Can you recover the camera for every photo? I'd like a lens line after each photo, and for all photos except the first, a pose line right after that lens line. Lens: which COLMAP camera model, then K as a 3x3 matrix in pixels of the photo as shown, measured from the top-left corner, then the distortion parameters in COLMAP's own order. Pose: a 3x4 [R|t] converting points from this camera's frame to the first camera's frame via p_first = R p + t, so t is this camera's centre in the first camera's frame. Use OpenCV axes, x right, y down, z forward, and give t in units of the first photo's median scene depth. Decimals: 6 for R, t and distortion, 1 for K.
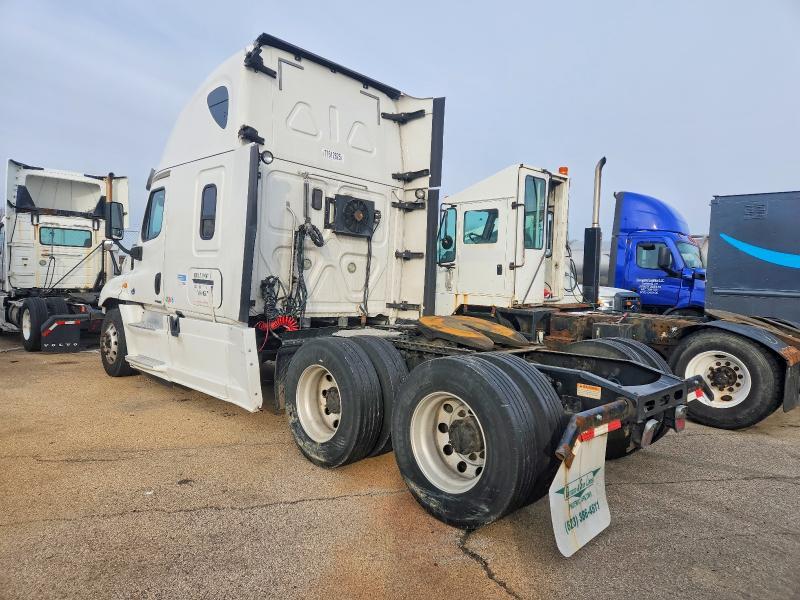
lens RADIAL K [[527.5, 0, 400.0], [0, 527.5, 300.0], [0, 0, 1]] dist [-0.002334, 0.000559]
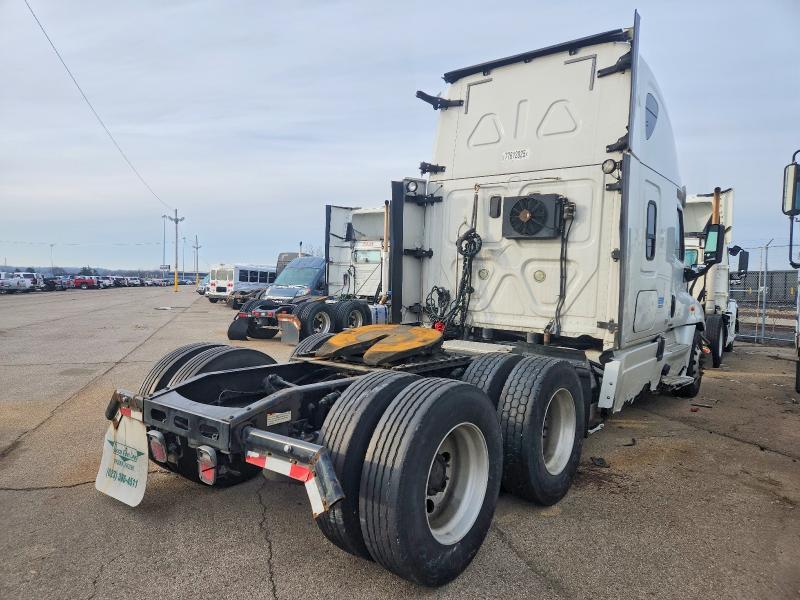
lens RADIAL K [[532.9, 0, 400.0], [0, 532.9, 300.0], [0, 0, 1]] dist [0.003974, 0.000289]
pose [[0.088763, 0.004612, -0.996042, 0.747686], [-0.053785, 0.998553, -0.000170, -0.009974], [0.994600, 0.053587, 0.088883, 0.696990]]
